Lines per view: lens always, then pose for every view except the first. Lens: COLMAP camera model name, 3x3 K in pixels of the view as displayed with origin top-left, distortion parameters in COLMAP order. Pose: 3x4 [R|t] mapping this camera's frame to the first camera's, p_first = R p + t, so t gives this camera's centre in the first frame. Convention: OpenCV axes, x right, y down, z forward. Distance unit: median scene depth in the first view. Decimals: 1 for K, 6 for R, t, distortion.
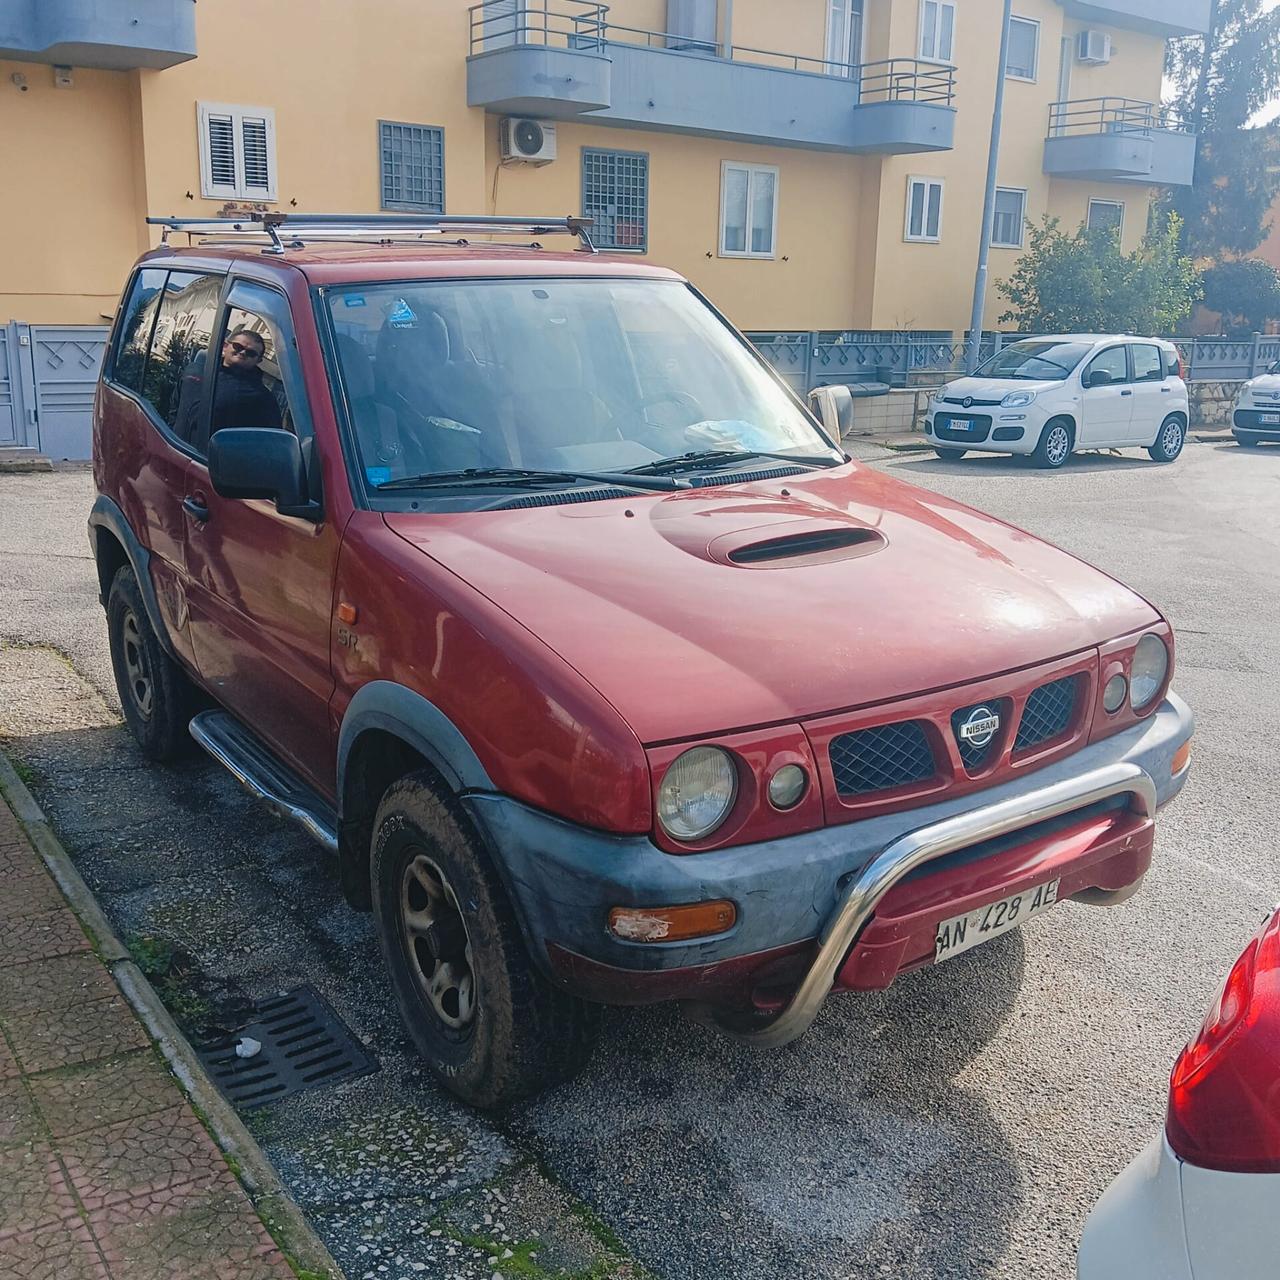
lens RADIAL K [[1370.9, 0, 645.3], [0, 1370.9, 642.4], [0, 0, 1]] dist [0.137169, -0.330526]
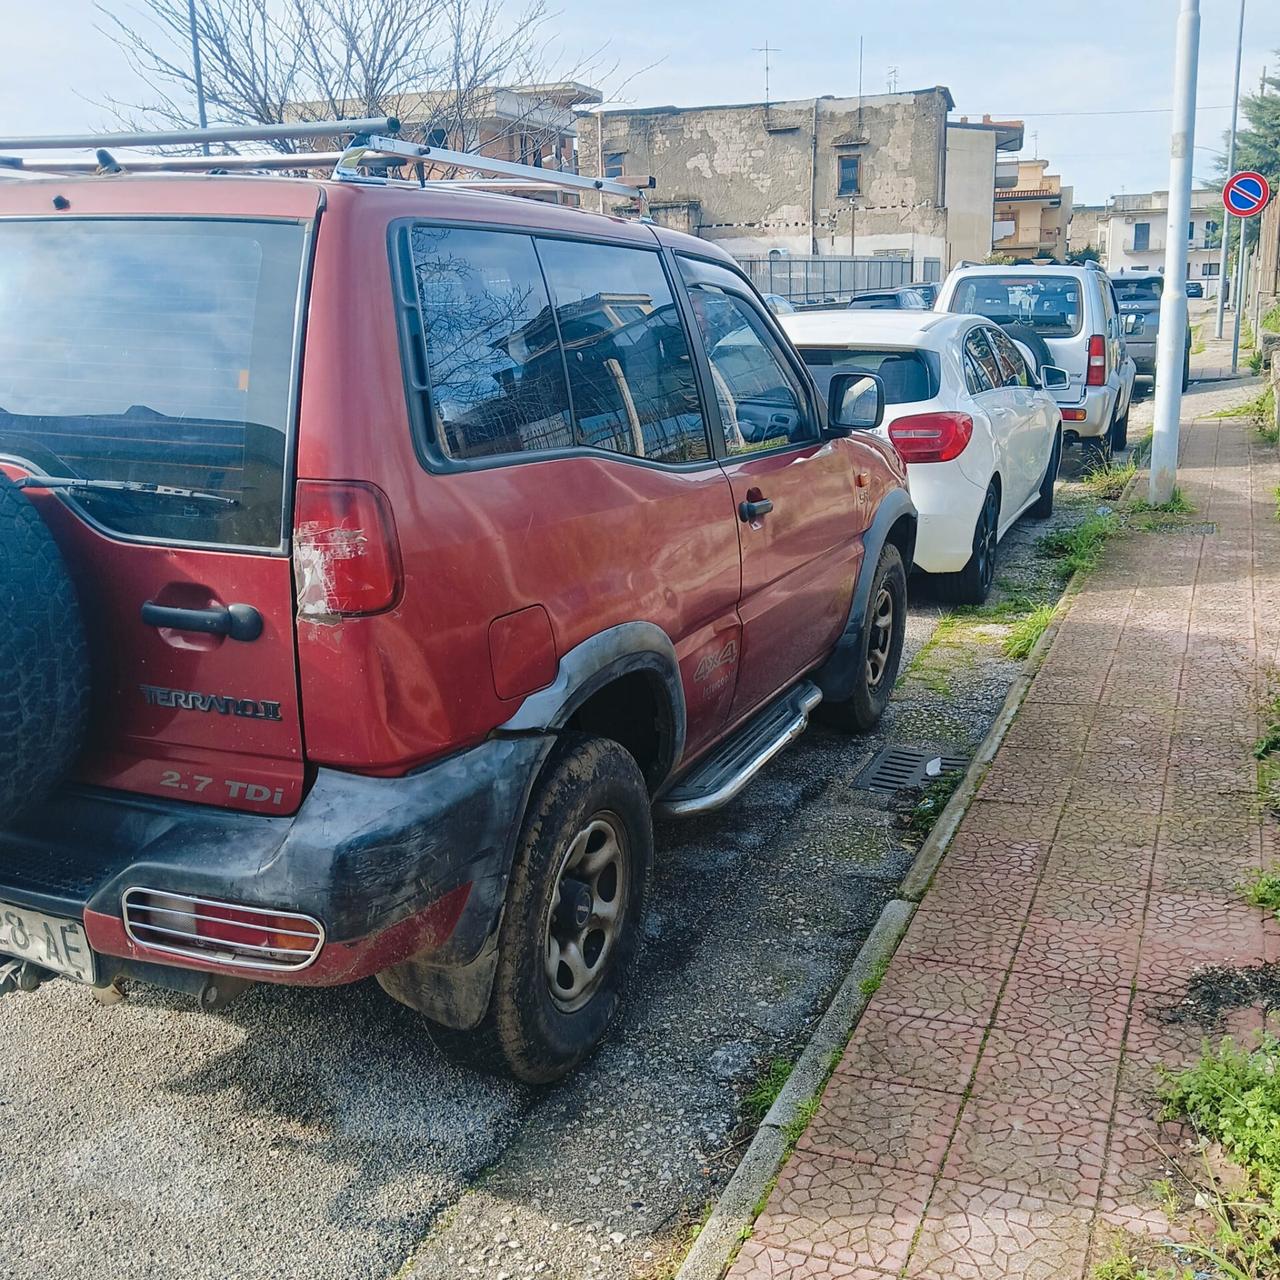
lens RADIAL K [[1375.4, 0, 644.6], [0, 1375.4, 640.8], [0, 0, 1]] dist [0.136057, -0.330195]
pose [[-0.554251, -0.208593, 0.805788, -1.293365], [0.217527, 0.898144, 0.382124, -0.475778], [-0.803423, 0.387074, -0.452423, 1.878585]]
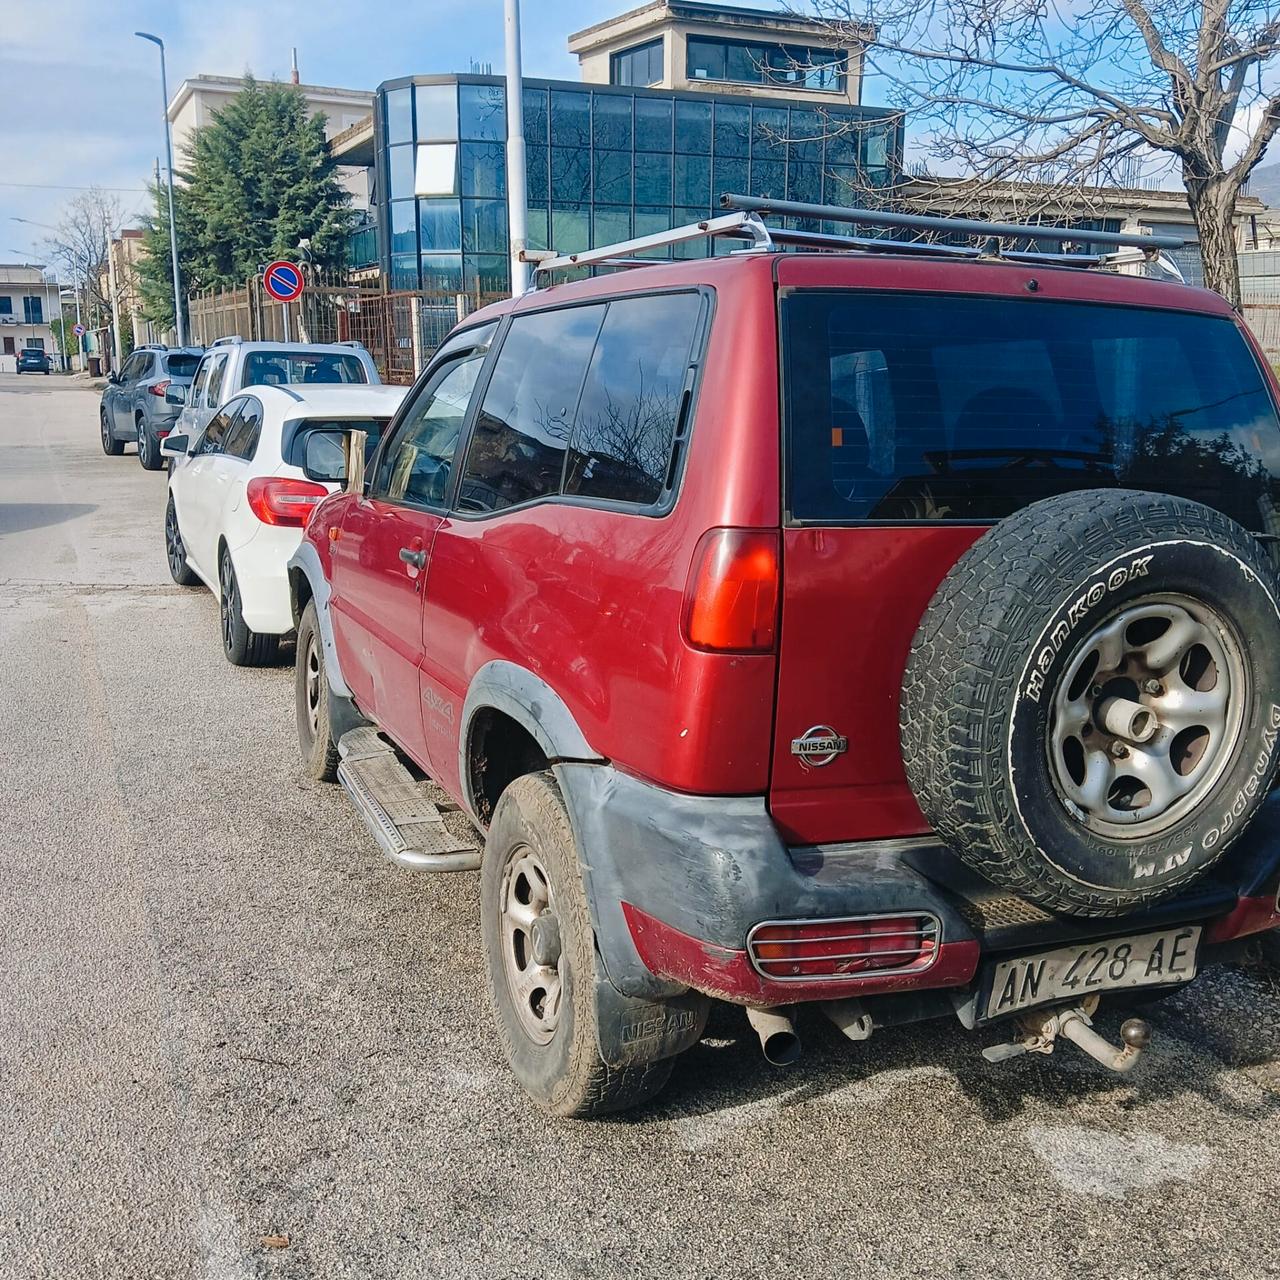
lens RADIAL K [[1370.9, 0, 645.3], [0, 1370.9, 642.4], [0, 0, 1]] dist [0.137169, -0.330526]
pose [[-0.990129, -0.051747, 0.130256, -0.309766], [0.010796, 0.898431, 0.438983, -0.647507], [-0.139742, 0.436056, -0.889004, 2.570644]]
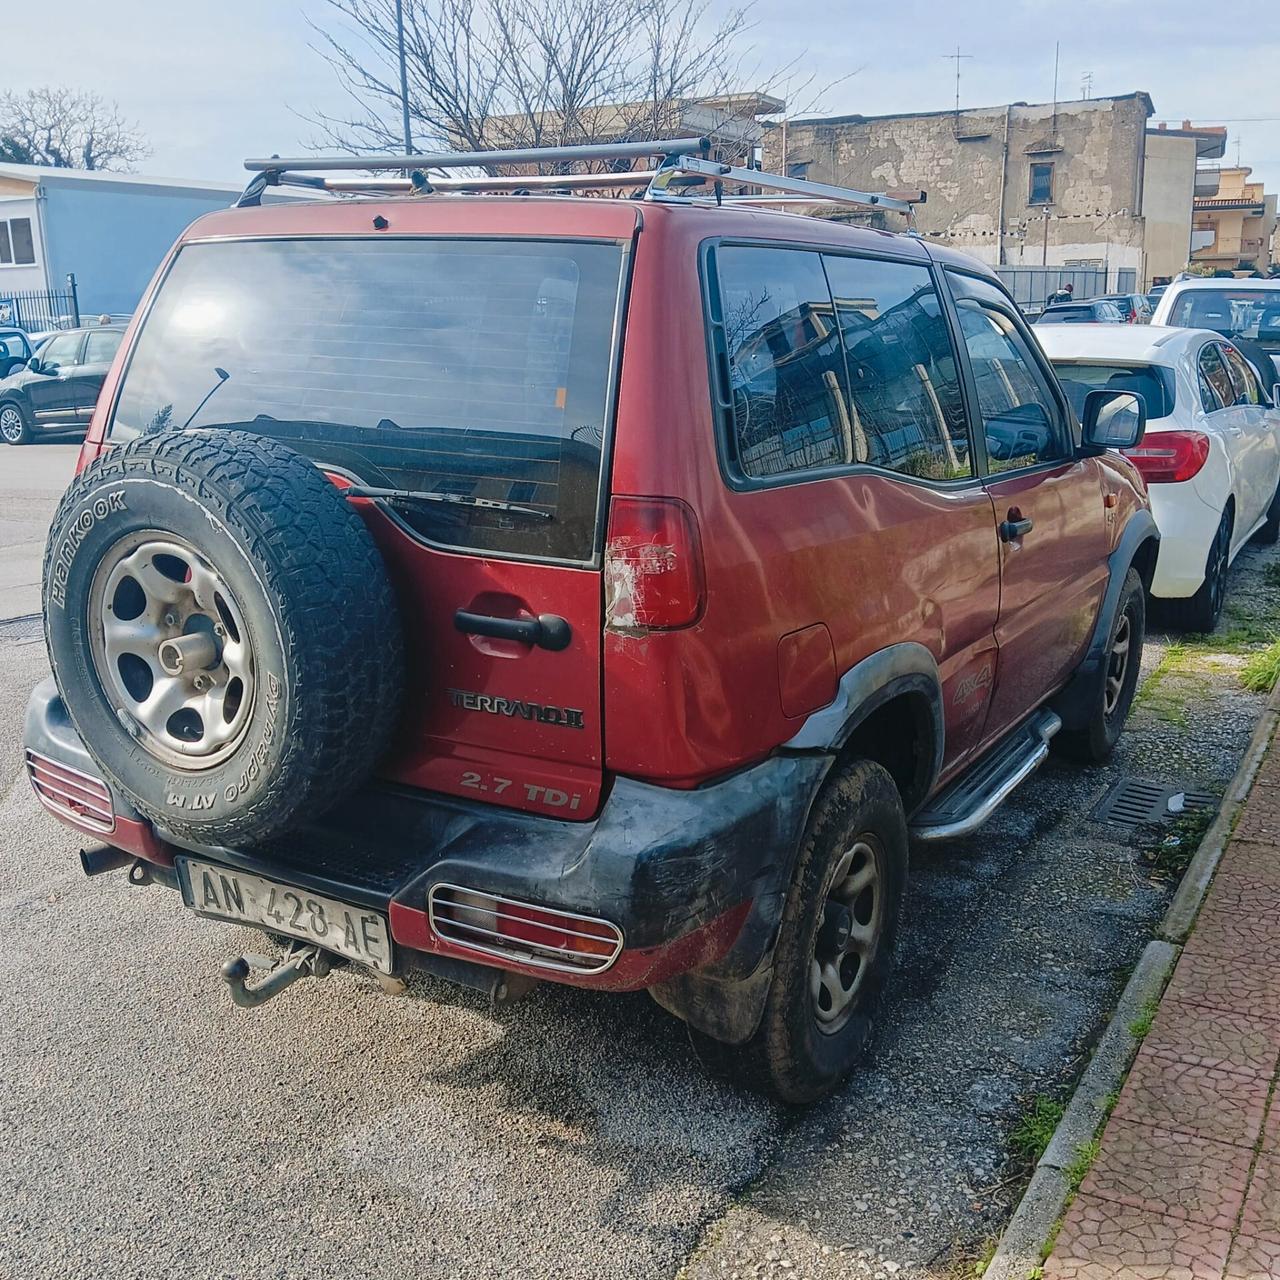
lens RADIAL K [[1381.8, 0, 622.9], [0, 1381.8, 647.9], [0, 0, 1]] dist [0.103476, -0.218273]
pose [[-0.440143, -0.223737, 0.869607, -1.256858], [0.232187, 0.907163, 0.350919, -0.497069], [-0.867389, 0.356366, -0.347332, 1.942420]]
